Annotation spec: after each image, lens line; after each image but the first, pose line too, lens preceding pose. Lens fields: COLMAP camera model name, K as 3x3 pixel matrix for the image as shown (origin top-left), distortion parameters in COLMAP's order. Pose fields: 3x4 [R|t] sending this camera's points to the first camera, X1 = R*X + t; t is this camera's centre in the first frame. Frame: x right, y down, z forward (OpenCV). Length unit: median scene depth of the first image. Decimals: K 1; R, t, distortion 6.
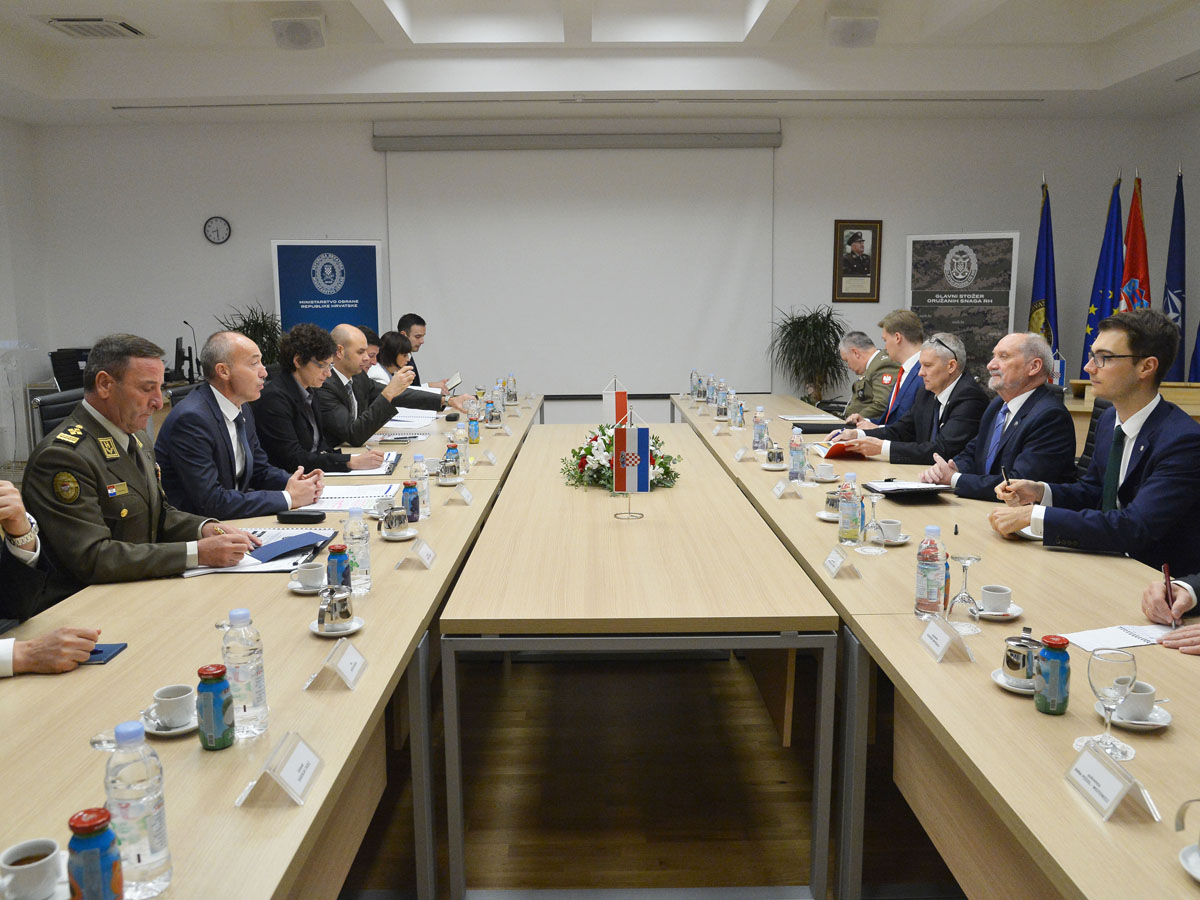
lens RADIAL K [[959.0, 0, 600.0], [0, 959.0, 450.0], [0, 0, 1]] dist [0.000867, 0.001278]
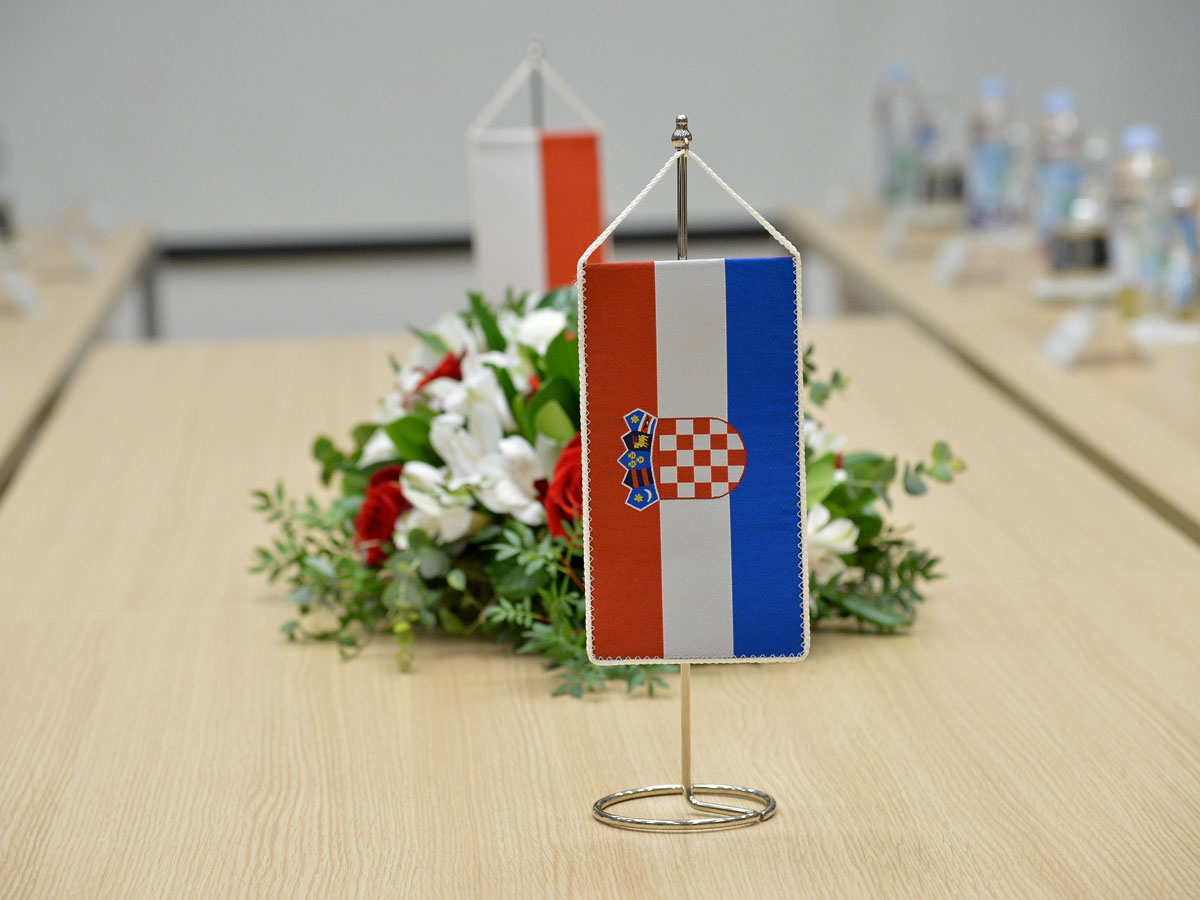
lens RADIAL K [[4199.4, 0, 600.0], [0, 4199.4, 450.0], [0, 0, 1]] dist [1.307284, 0.332070]
pose [[0.998676, -0.031195, 0.040901, -0.009447], [0.031795, 0.999395, -0.014089, 0.015080], [-0.040437, 0.015371, 0.999064, 0.244891]]
